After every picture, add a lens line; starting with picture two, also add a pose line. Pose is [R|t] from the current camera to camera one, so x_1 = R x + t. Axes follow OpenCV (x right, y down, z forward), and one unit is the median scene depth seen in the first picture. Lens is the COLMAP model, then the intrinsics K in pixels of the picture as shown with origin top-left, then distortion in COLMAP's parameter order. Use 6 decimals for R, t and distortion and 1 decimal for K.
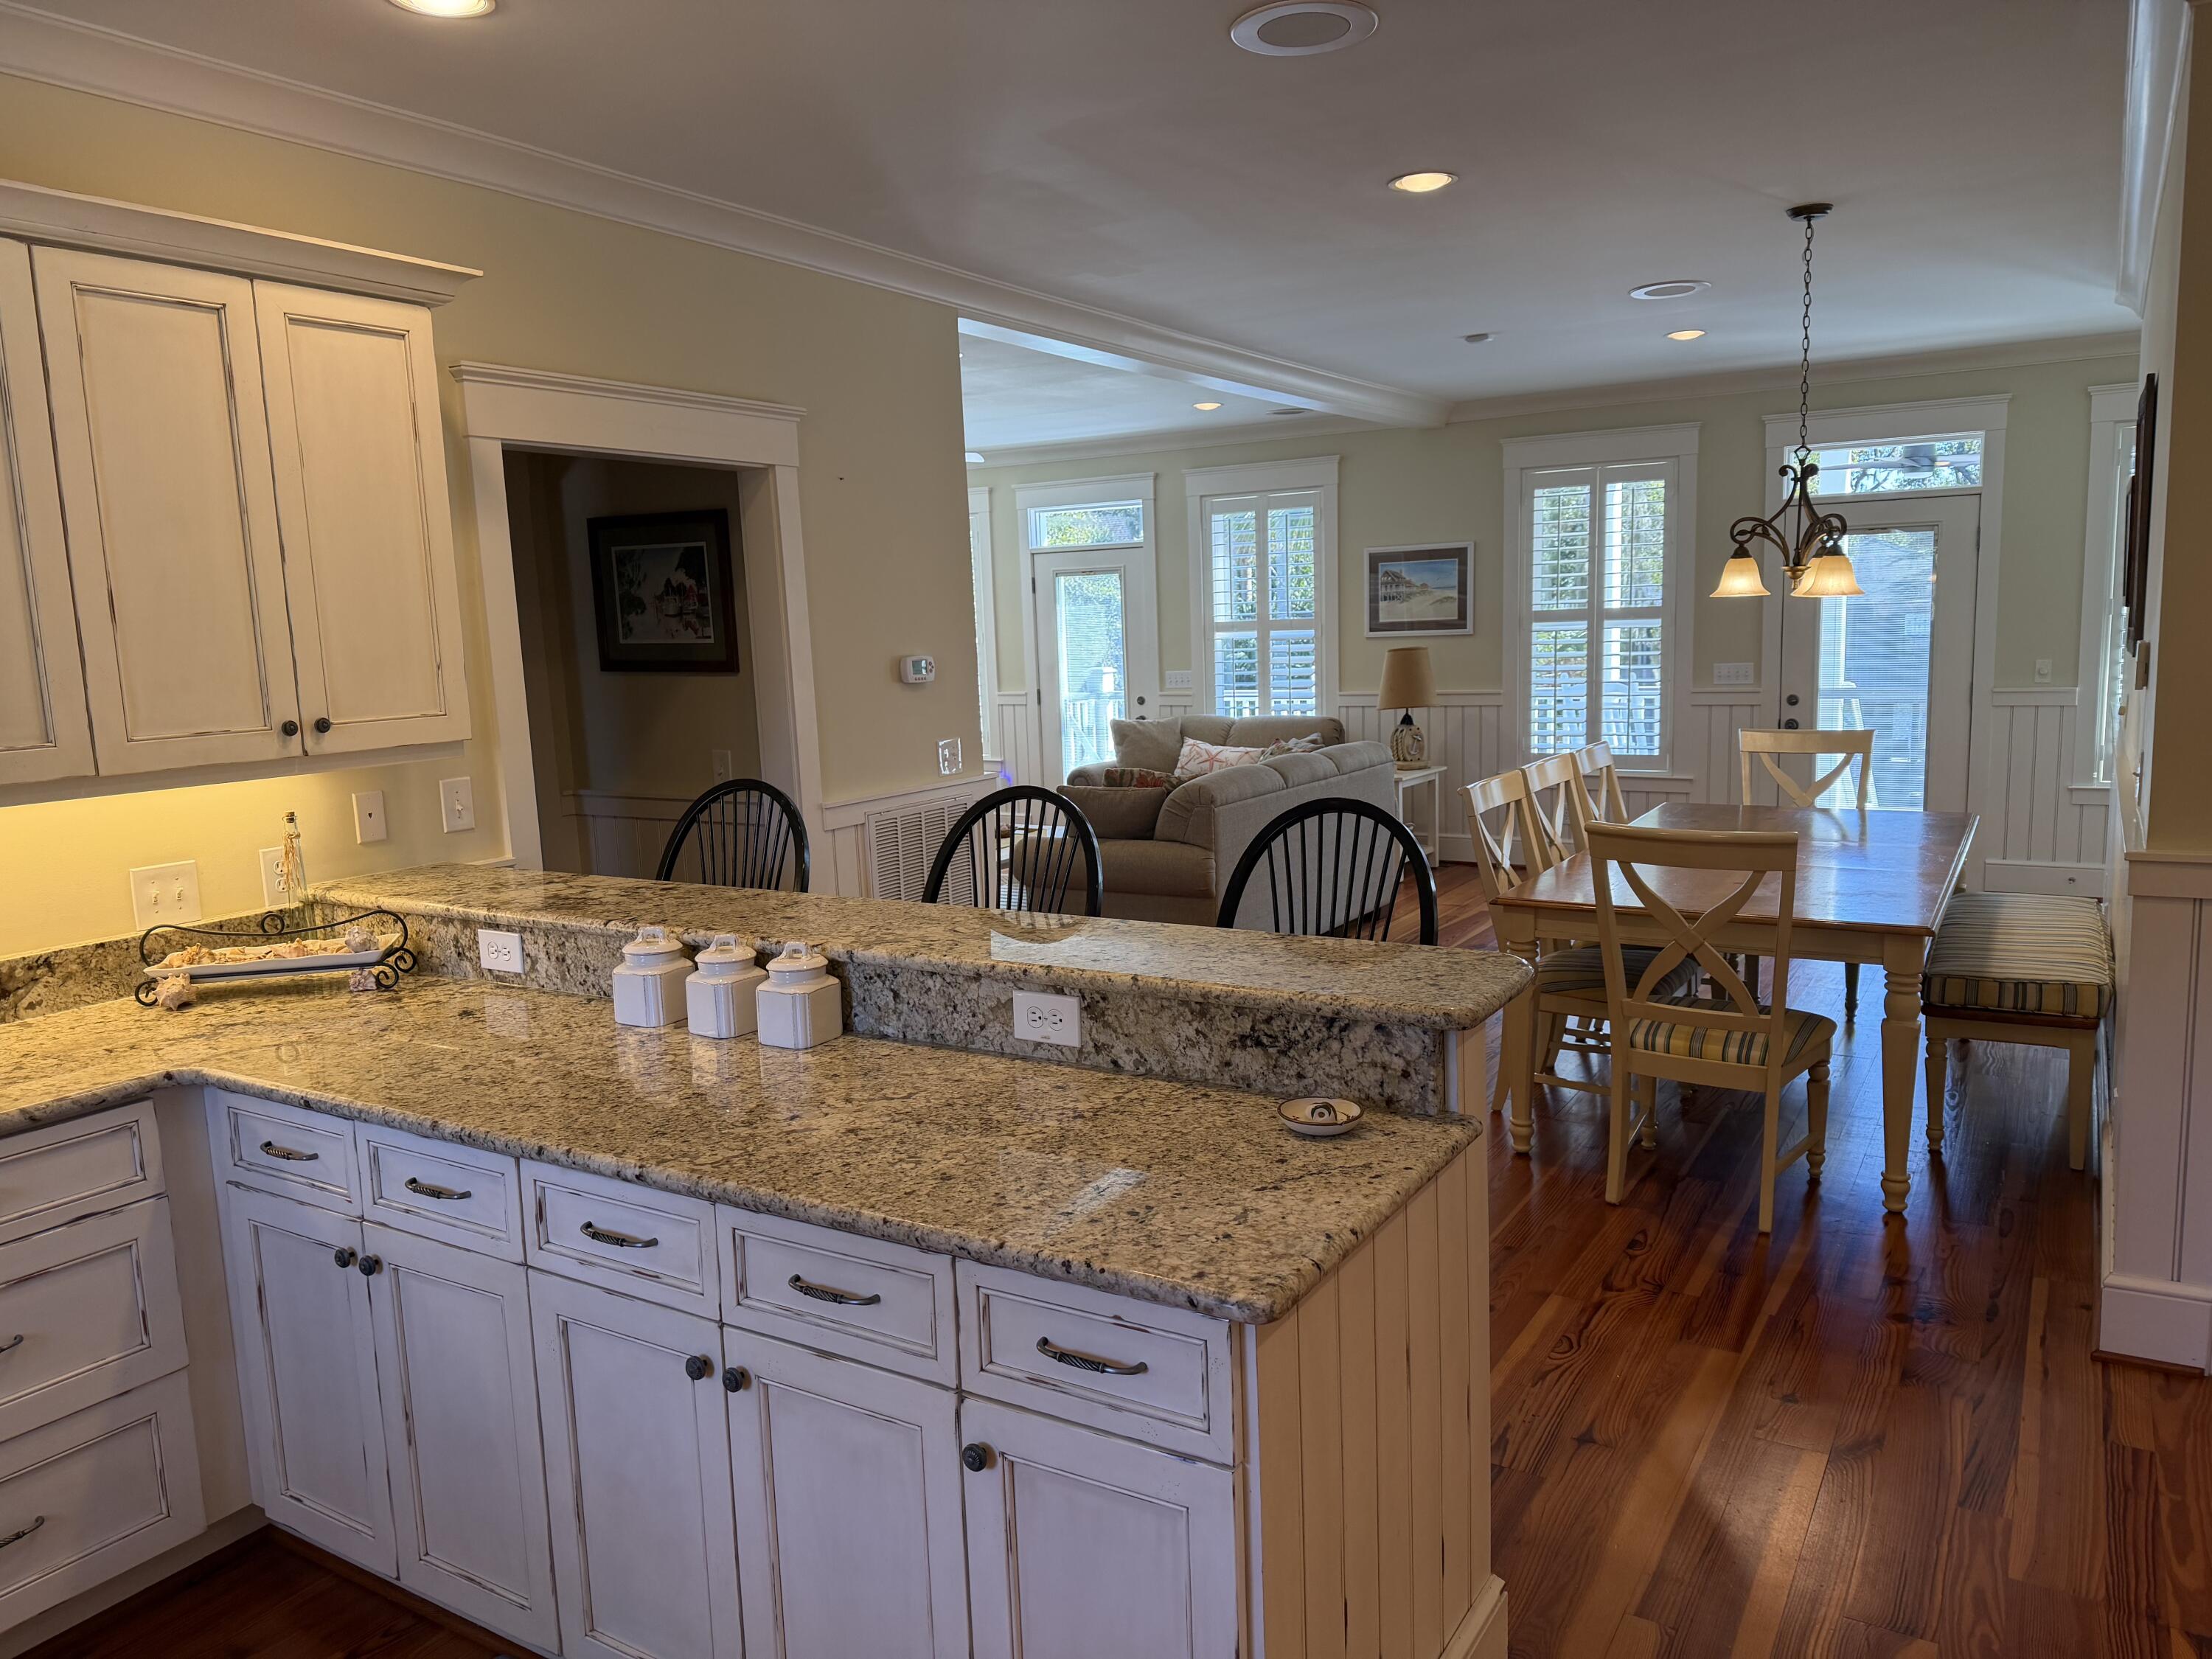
lens RADIAL K [[1566.3, 0, 1104.5], [0, 1566.3, 836.9], [0, 0, 1]] dist [0.062177, -0.079631]
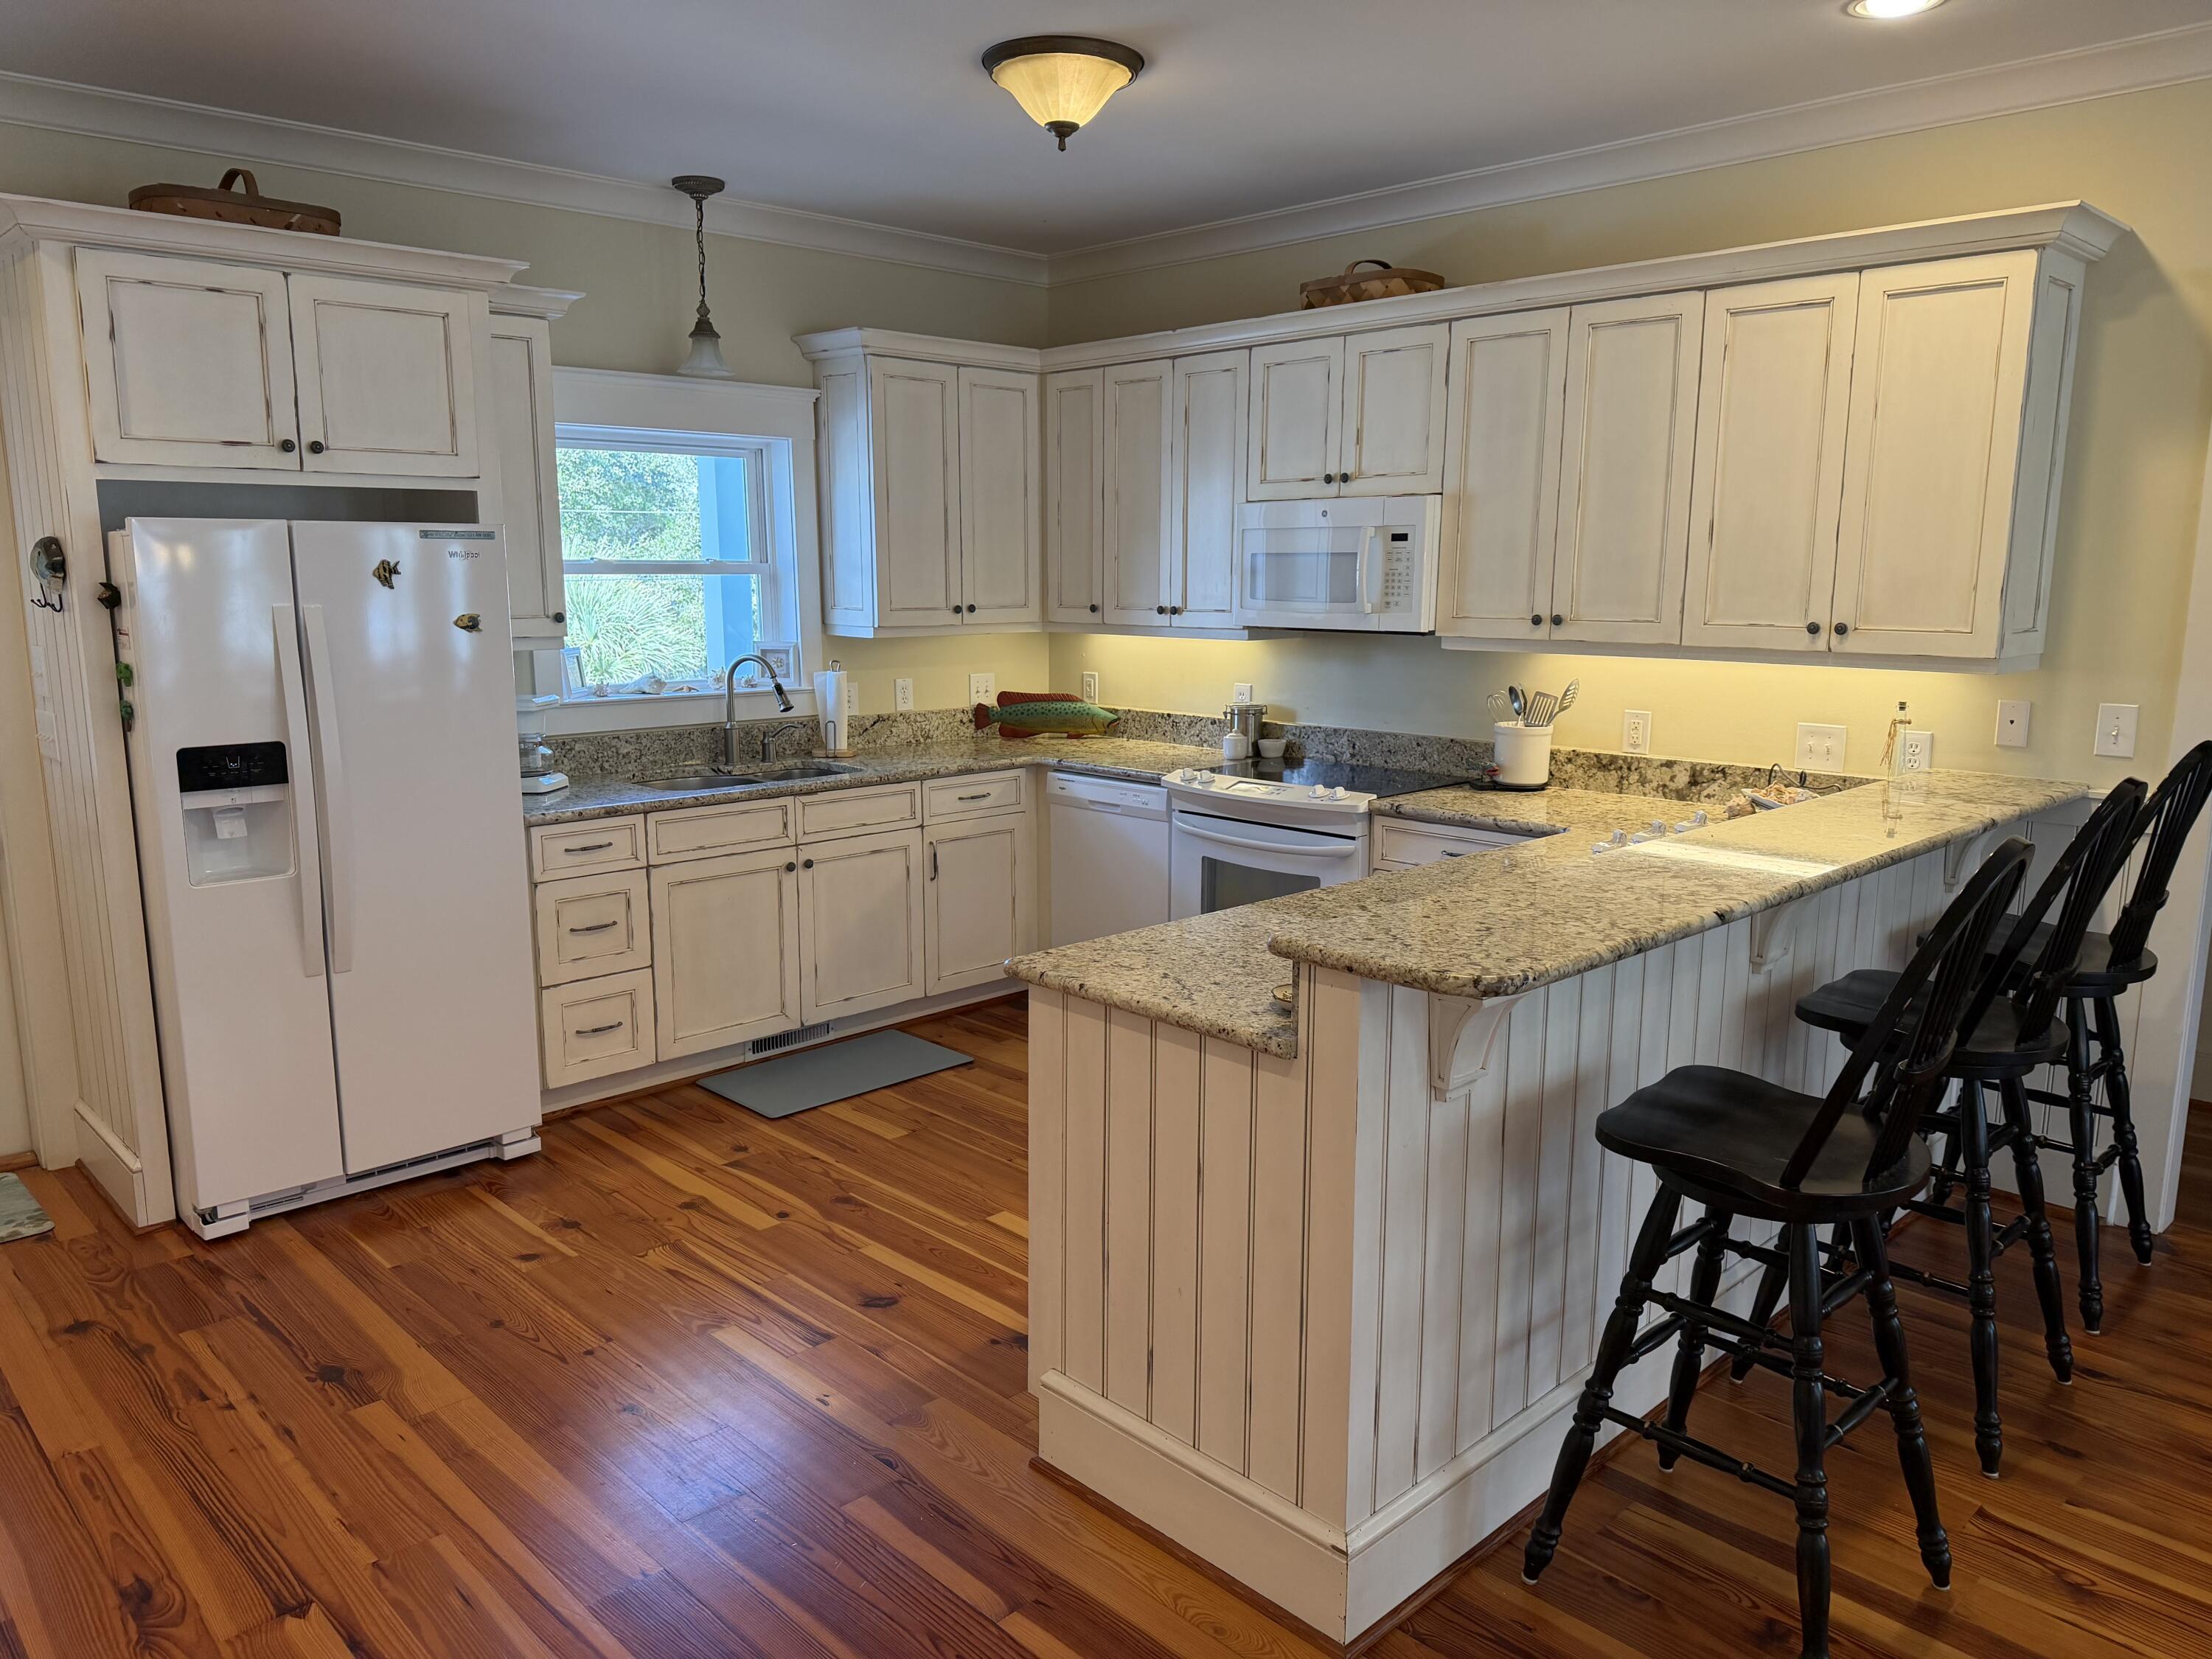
lens RADIAL K [[1550.3, 0, 1107.2], [0, 1550.3, 835.3], [0, 0, 1]] dist [0.098372, -0.141012]
pose [[-0.237872, 0.205416, -0.949327, 1.036034], [-0.129796, 0.961892, 0.240657, -0.166824], [0.962585, 0.180465, -0.202145, 0.879517]]
